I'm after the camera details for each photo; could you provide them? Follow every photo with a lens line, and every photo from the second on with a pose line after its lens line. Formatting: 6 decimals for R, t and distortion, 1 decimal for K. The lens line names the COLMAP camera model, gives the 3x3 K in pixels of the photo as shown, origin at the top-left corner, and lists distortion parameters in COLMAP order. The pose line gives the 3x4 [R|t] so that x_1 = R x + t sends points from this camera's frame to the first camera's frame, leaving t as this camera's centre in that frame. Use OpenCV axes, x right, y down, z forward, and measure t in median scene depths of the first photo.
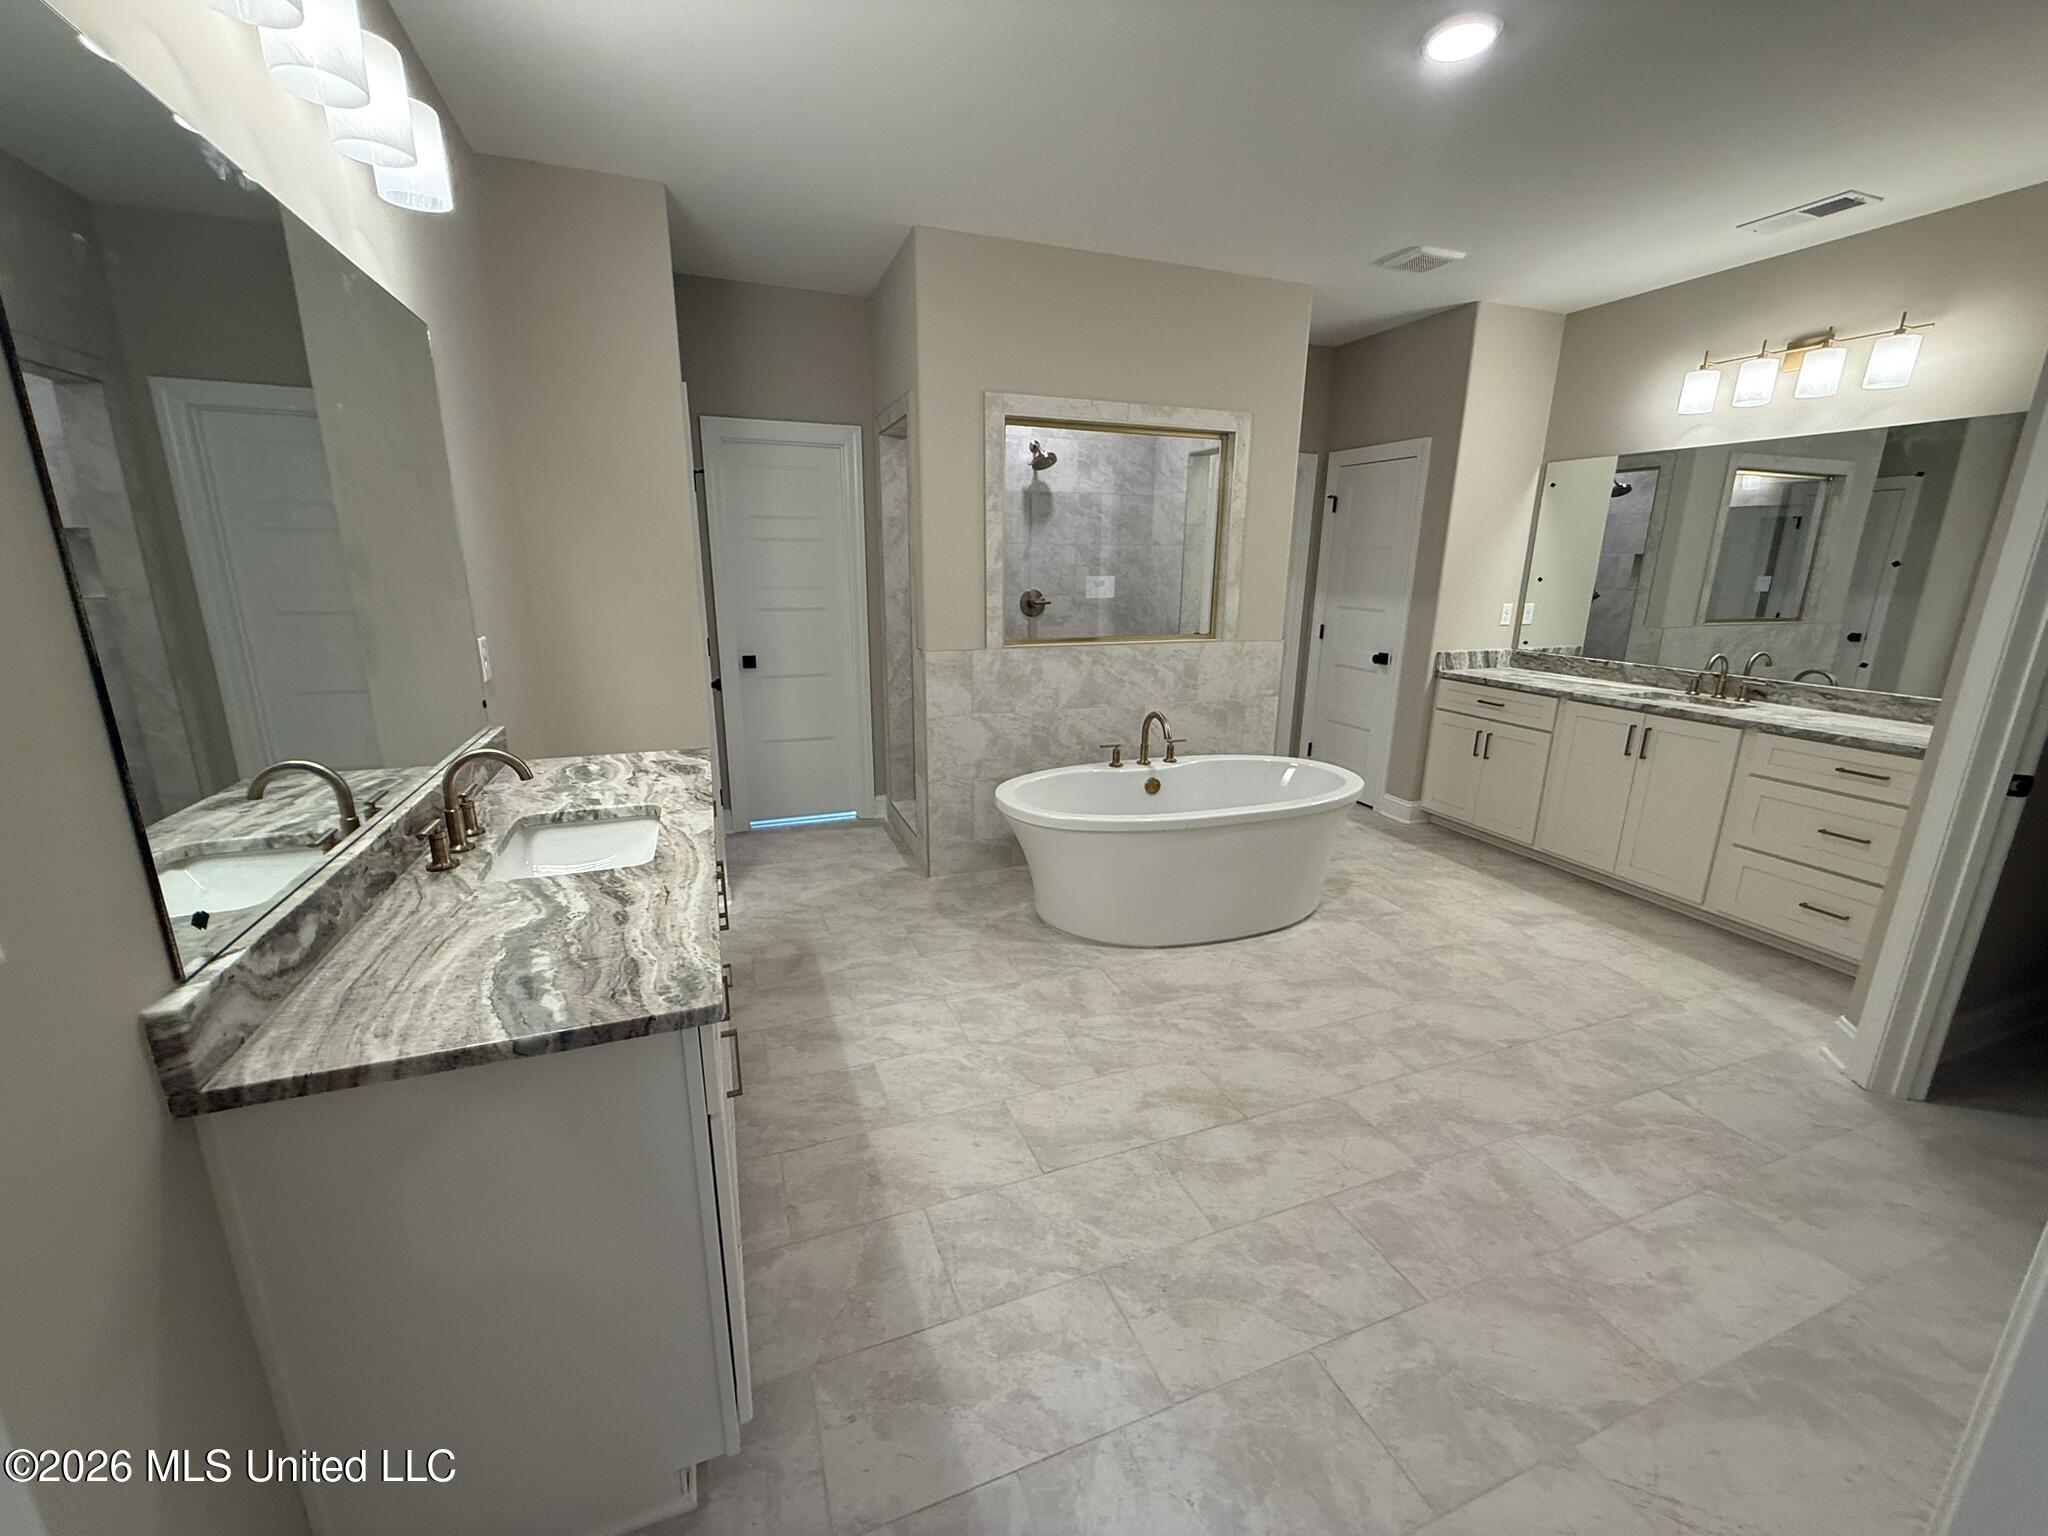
lens RADIAL K [[811.5, 0, 1022.4], [0, 811.5, 772.0], [0, 0, 1]] dist [0.000131, -0.000096]
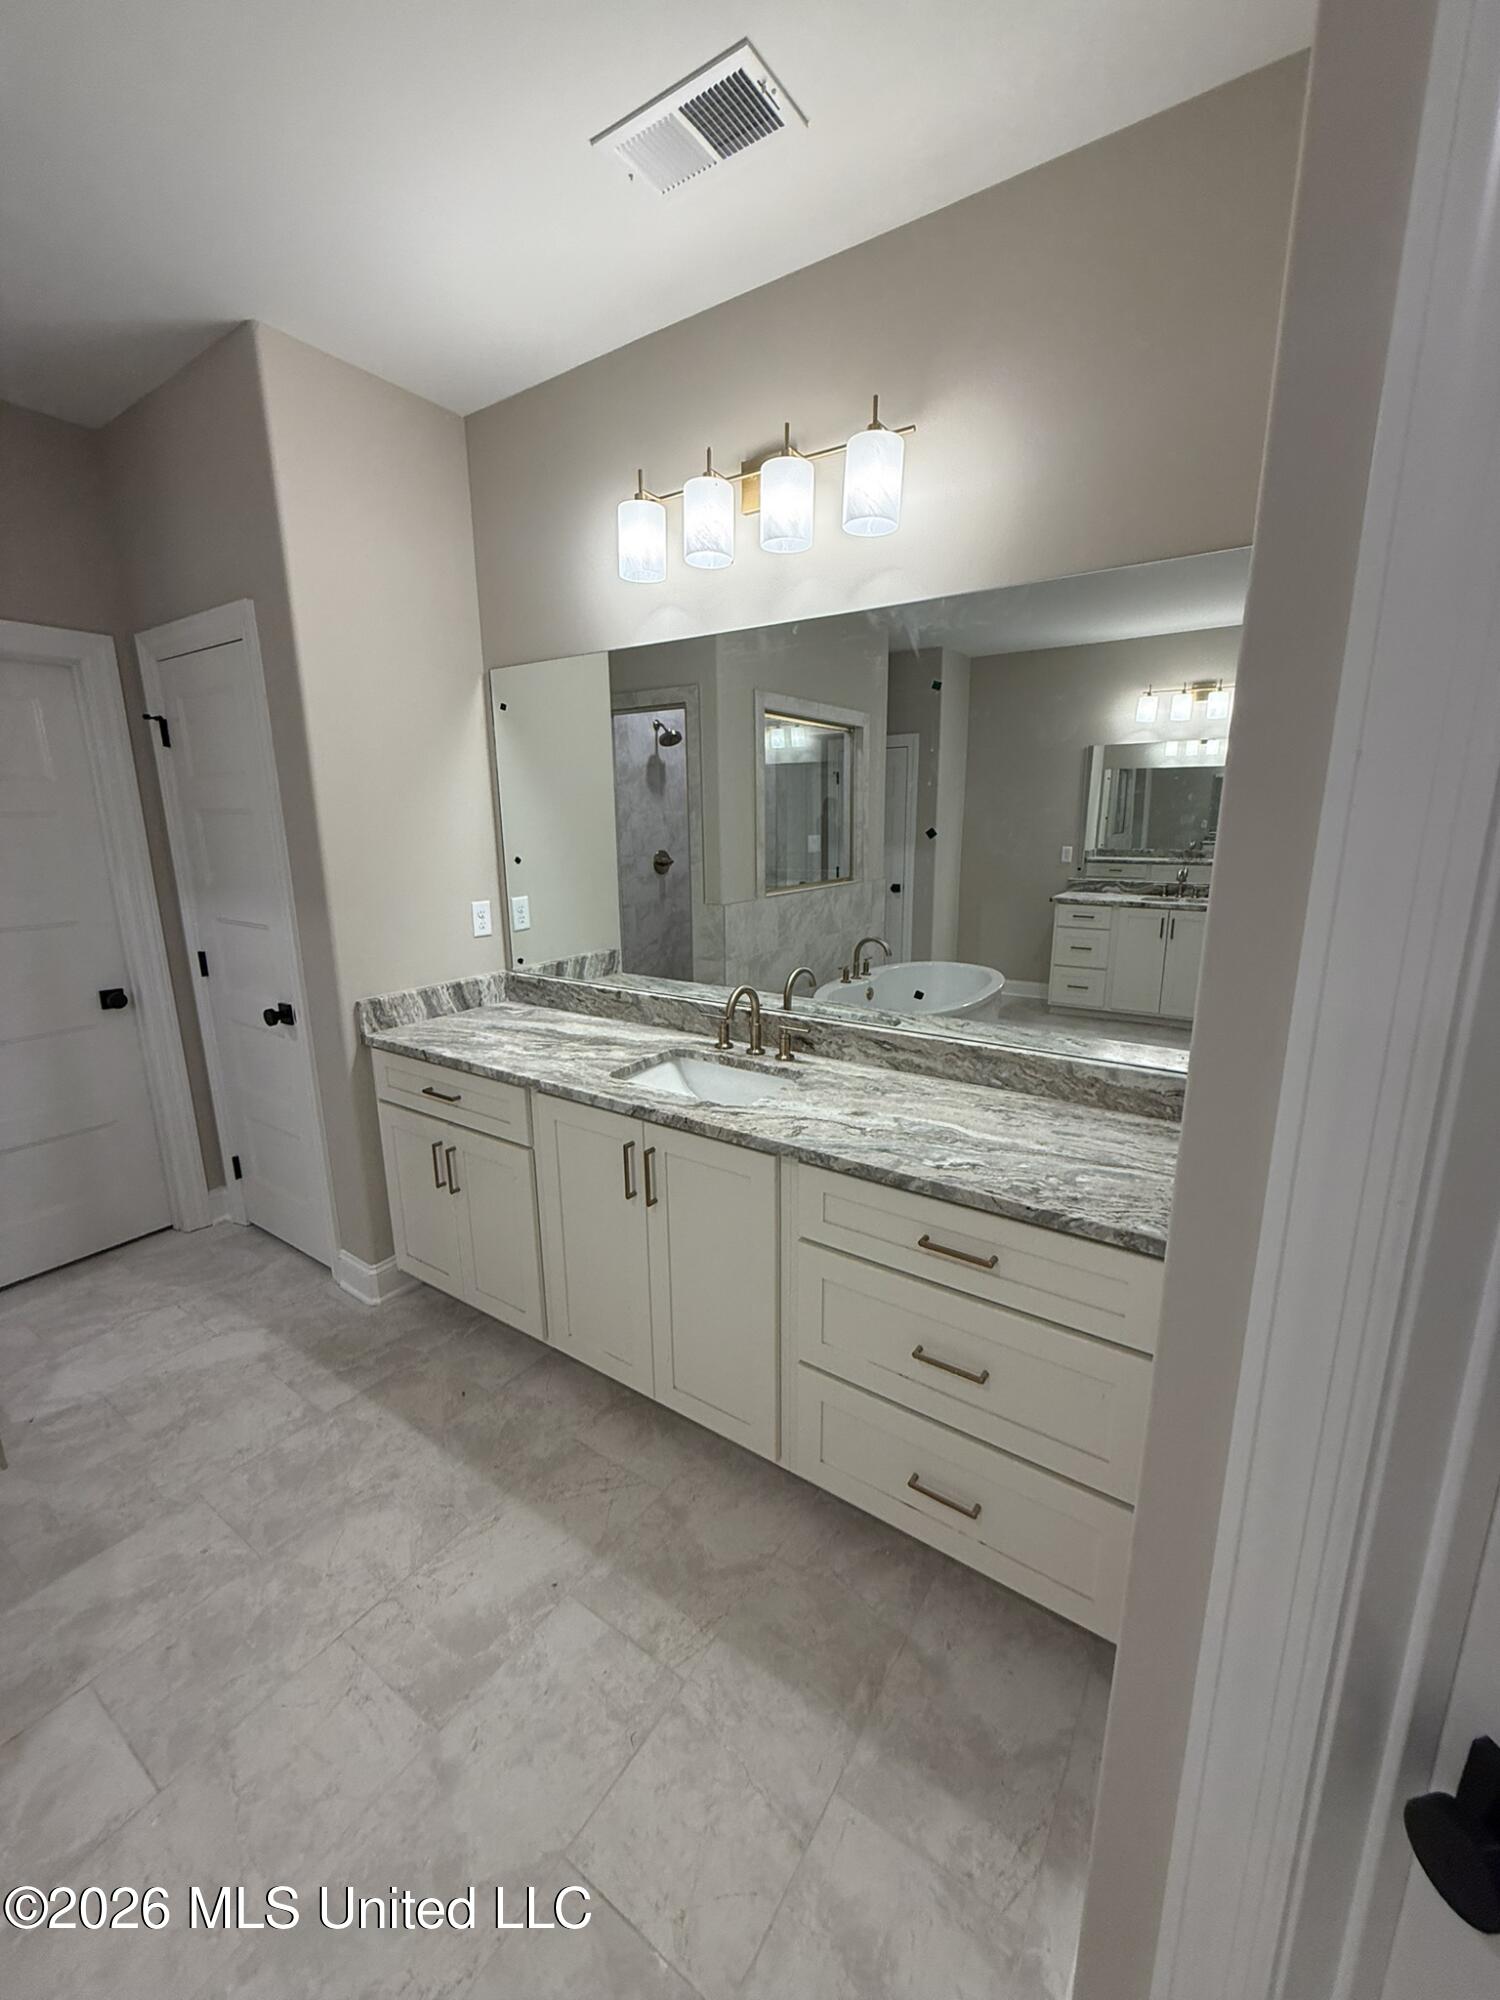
lens RADIAL K [[792.5, 0, 740.4], [0, 792.5, 1002.5], [0, 0, 1]] dist [0.000131, -0.000096]
pose [[0.821591, -0.148356, 0.550435, 0.437260], [0.162838, 0.986389, 0.022801, -0.119039], [-0.546326, 0.070898, 0.834567, 0.421645]]
